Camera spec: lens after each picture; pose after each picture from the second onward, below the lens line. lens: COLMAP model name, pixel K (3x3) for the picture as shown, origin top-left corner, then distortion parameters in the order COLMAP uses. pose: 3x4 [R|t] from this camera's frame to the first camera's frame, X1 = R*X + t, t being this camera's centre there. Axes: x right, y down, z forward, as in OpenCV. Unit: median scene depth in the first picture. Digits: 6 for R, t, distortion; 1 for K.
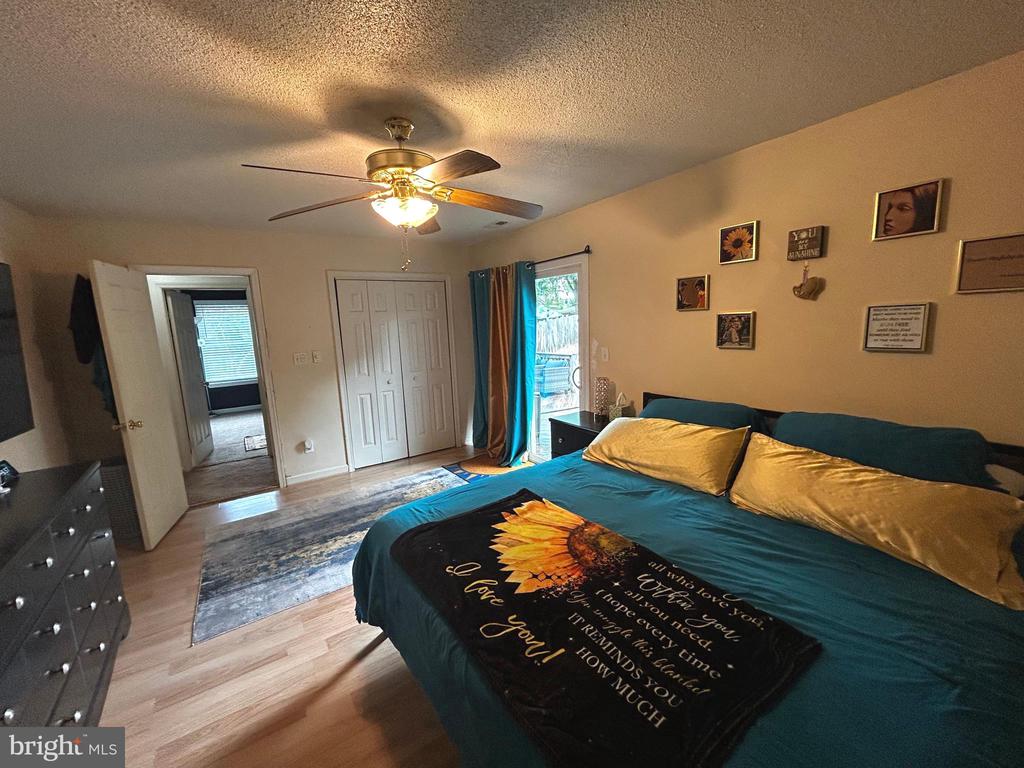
lens RADIAL K [[413.1, 0, 512.0], [0, 413.1, 384.0], [0, 0, 1]] dist [-0.000820, 0.000873]
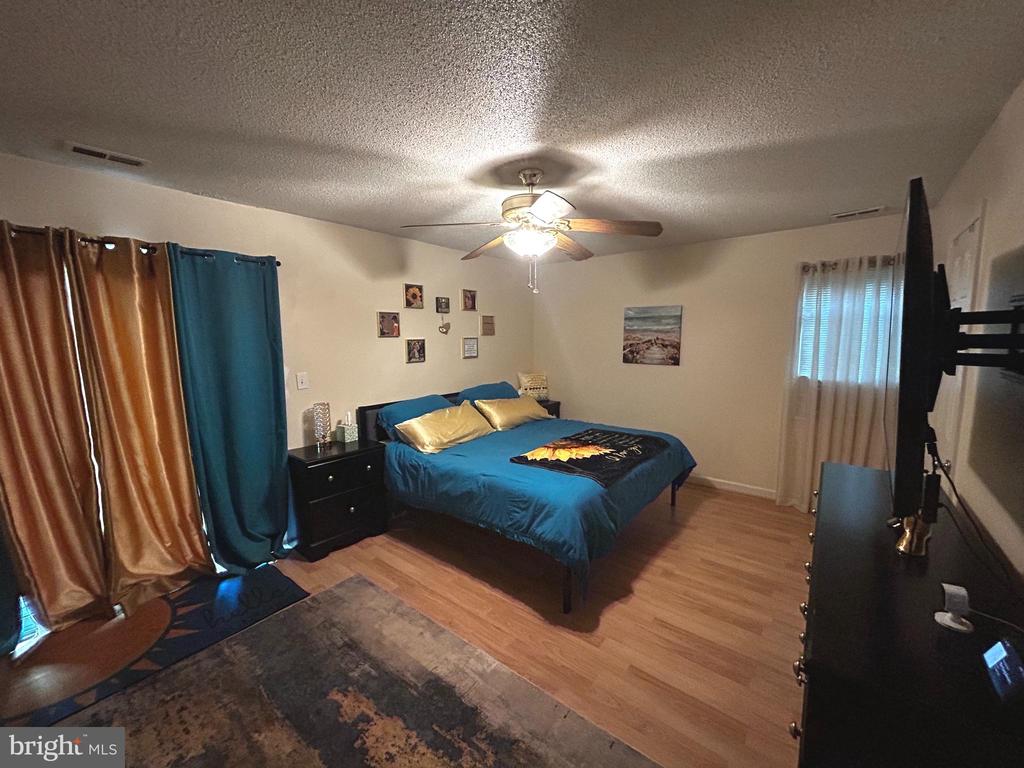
lens RADIAL K [[413.1, 0, 512.0], [0, 413.1, 384.0], [0, 0, 1]] dist [-0.000820, 0.000873]
pose [[-0.289320, -0.065688, 0.954976, -1.241870], [0.165628, 0.979160, 0.117530, -0.150061], [-0.942794, 0.192174, -0.272411, 1.283737]]
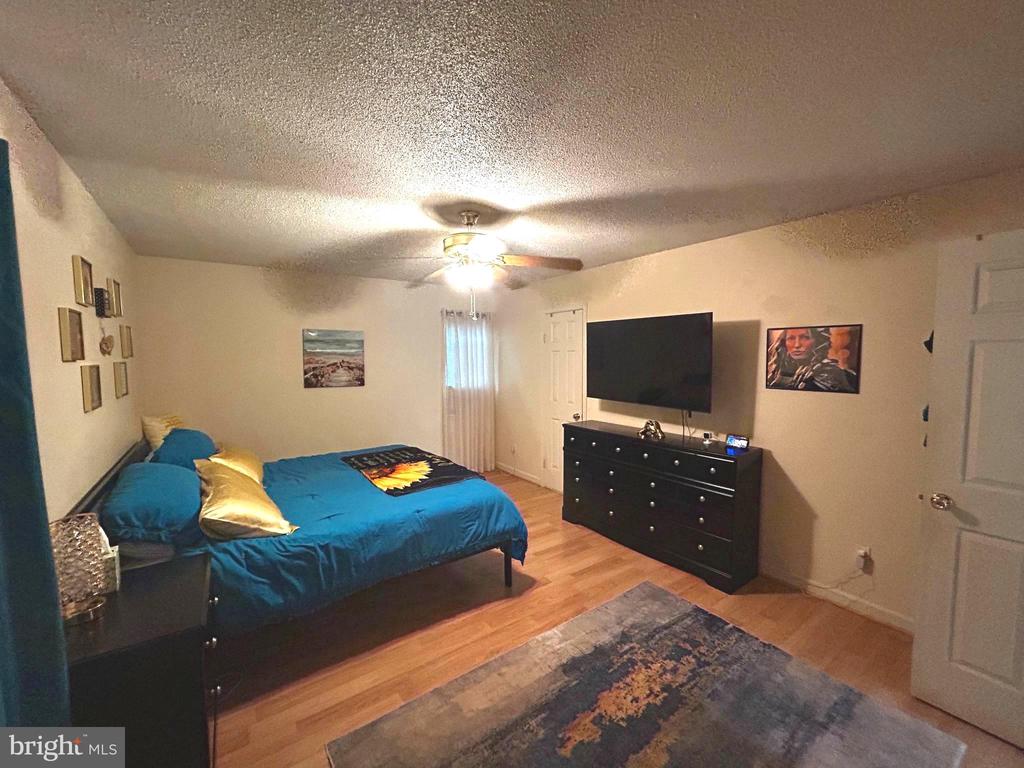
lens RADIAL K [[413.1, 0, 512.0], [0, 413.1, 384.0], [0, 0, 1]] dist [-0.000820, 0.000873]
pose [[-0.998607, 0.048913, -0.019799, -0.307950], [0.043339, 0.974297, 0.221059, -0.325011], [0.030103, 0.219893, -0.975059, 2.100024]]
